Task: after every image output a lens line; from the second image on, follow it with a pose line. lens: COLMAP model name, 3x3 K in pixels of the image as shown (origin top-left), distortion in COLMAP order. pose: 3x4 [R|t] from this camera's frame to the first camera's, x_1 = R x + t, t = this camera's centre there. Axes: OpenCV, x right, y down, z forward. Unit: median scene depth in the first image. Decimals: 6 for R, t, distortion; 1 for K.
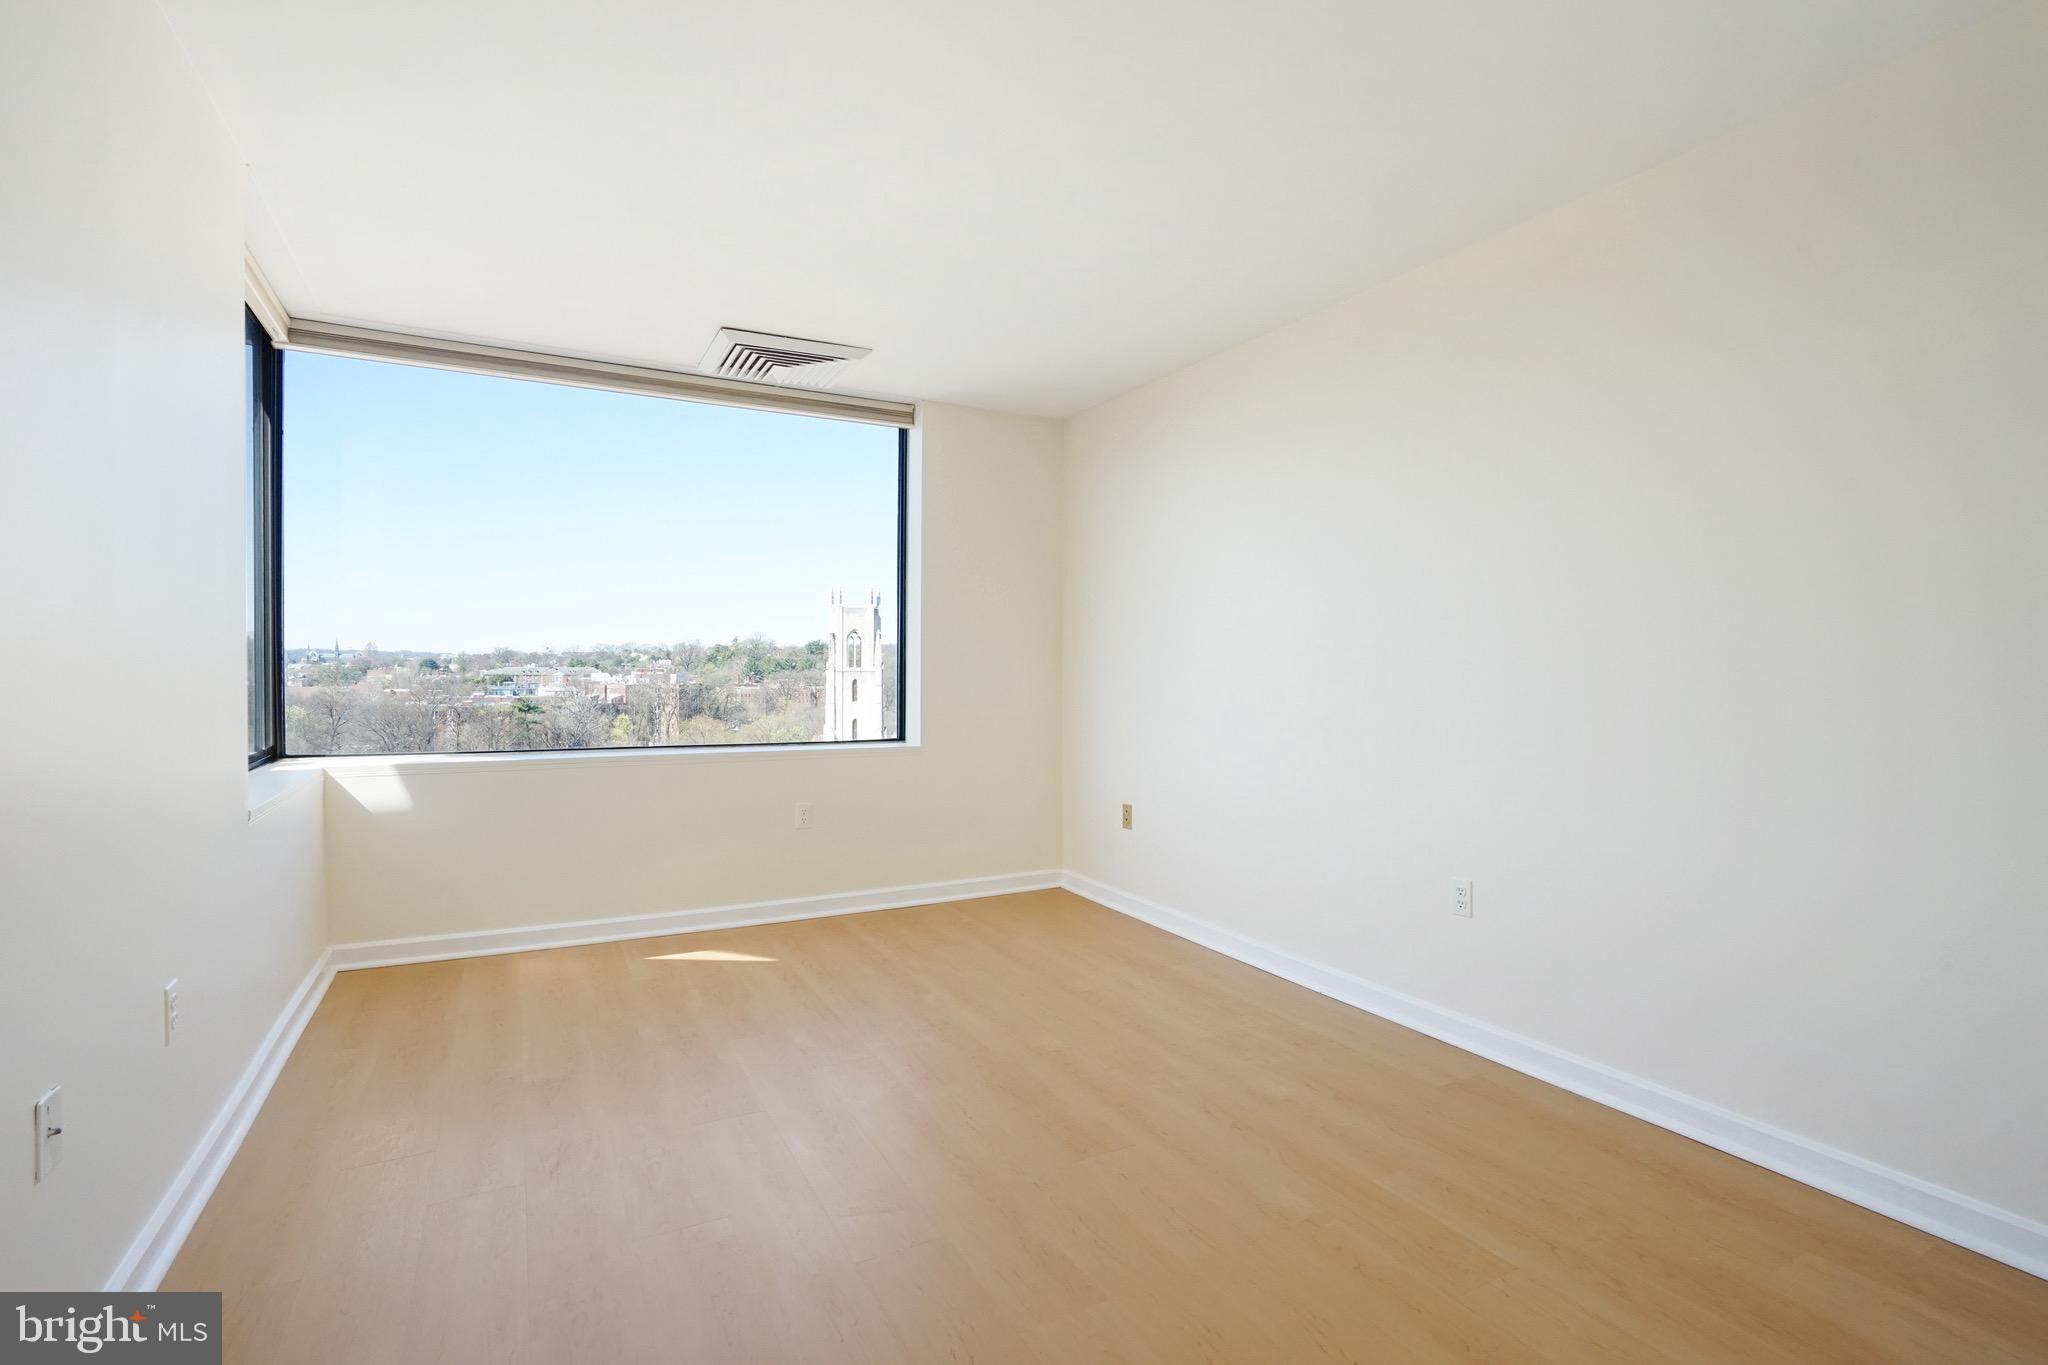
lens RADIAL K [[945.6, 0, 1007.6], [0, 945.6, 692.3], [0, 0, 1]] dist [-0.000413, 0.000124]
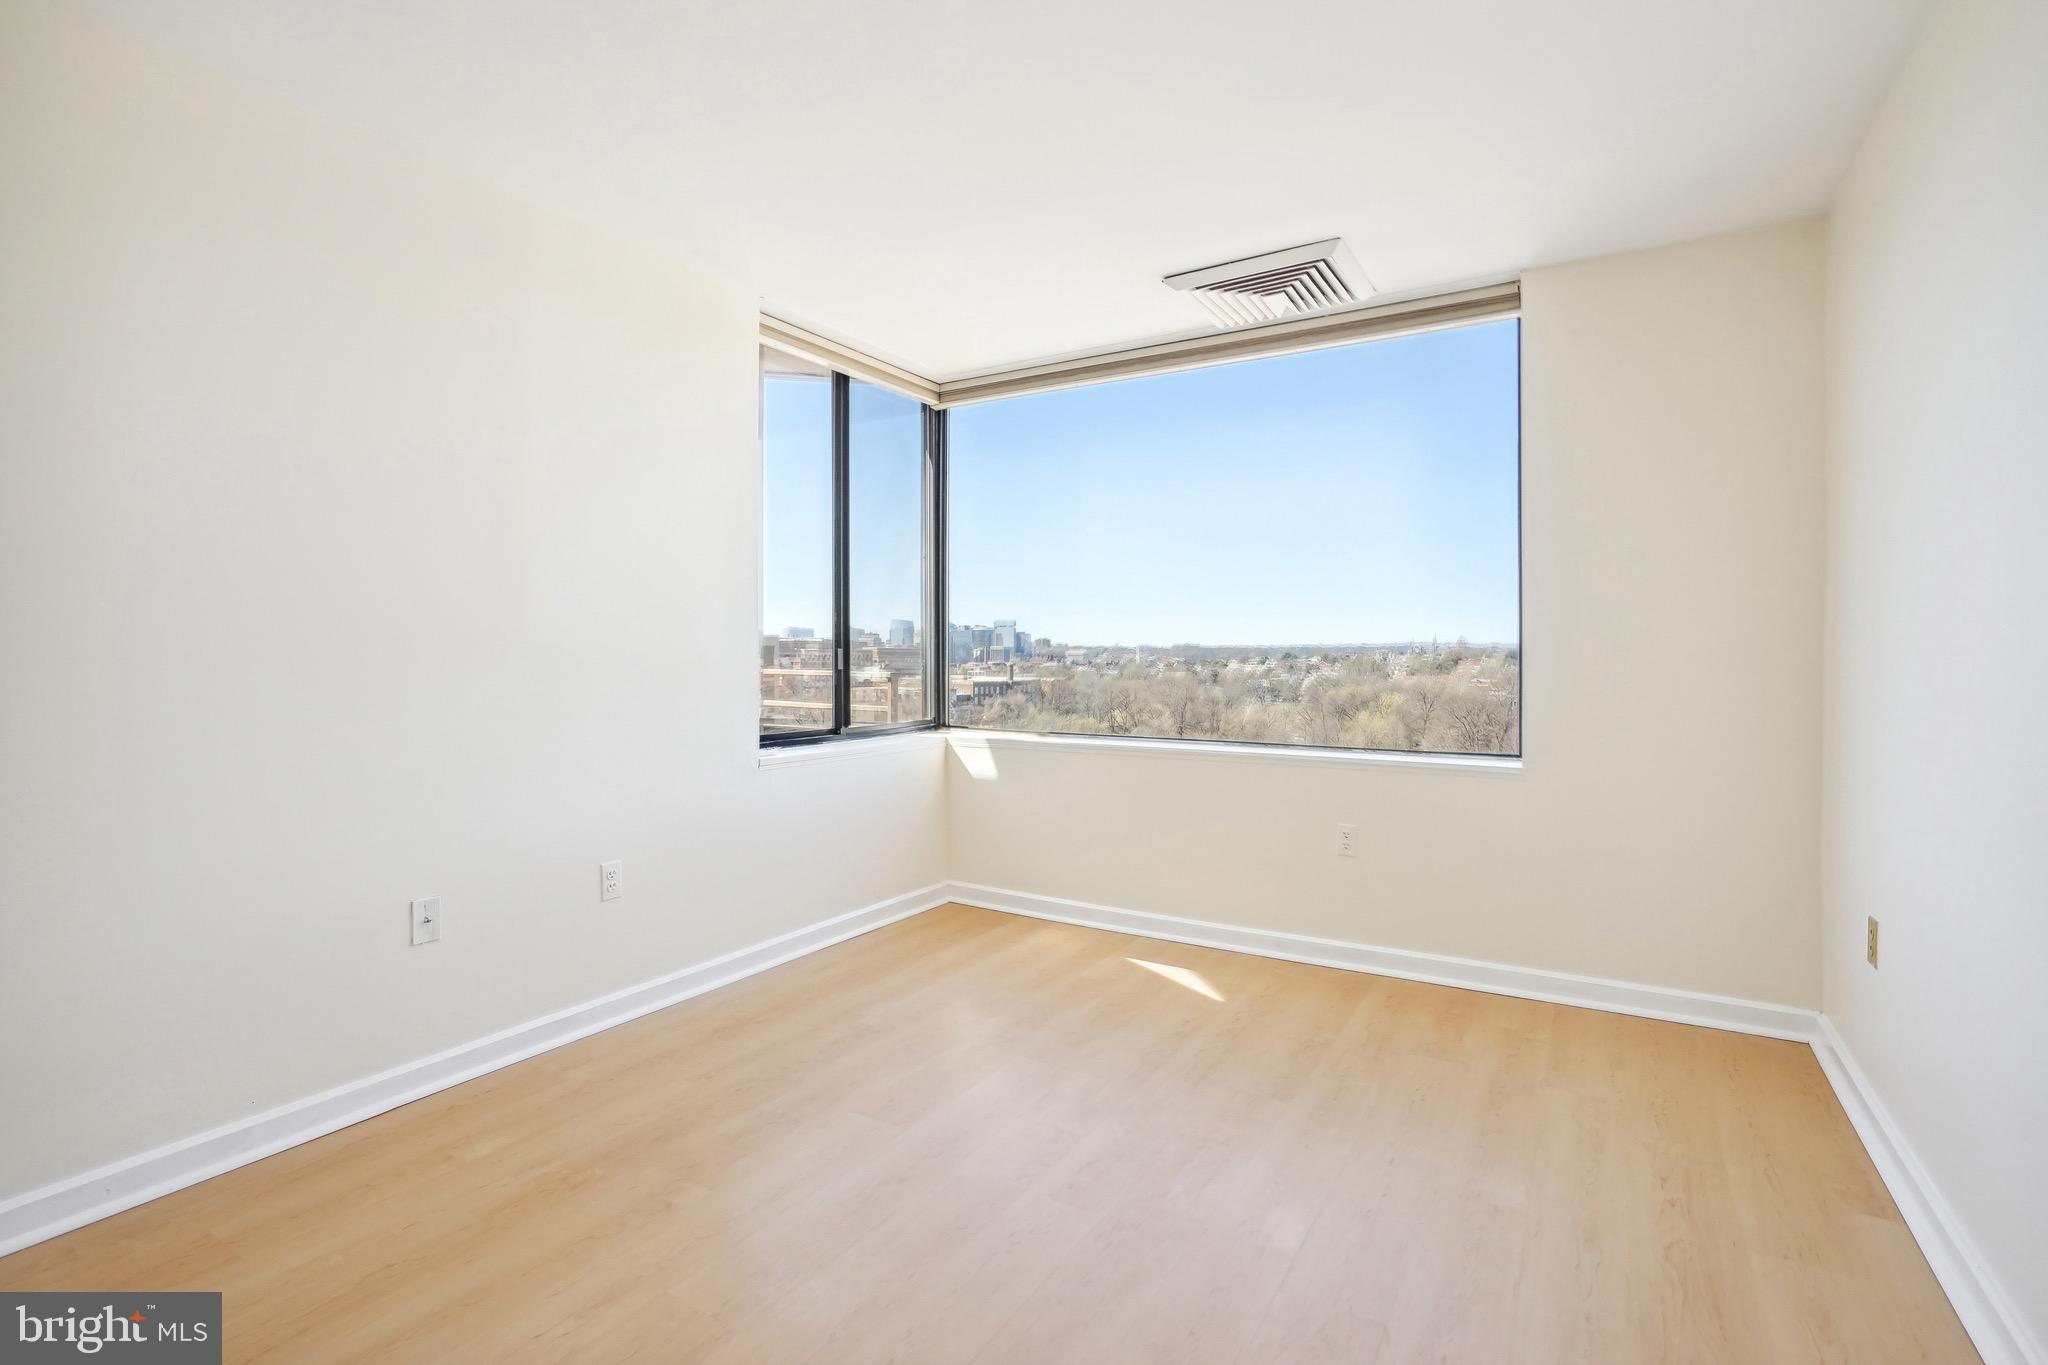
lens RADIAL K [[970.7, 0, 1024.0], [0, 970.7, 682.5], [0, 0, 1]] dist [-0.000718, -0.000075]
pose [[0.522549, 0.020454, -0.852364, 0.297163], [-0.022411, 0.999696, 0.010251, -0.005460], [0.852315, 0.013745, 0.522848, 0.287713]]
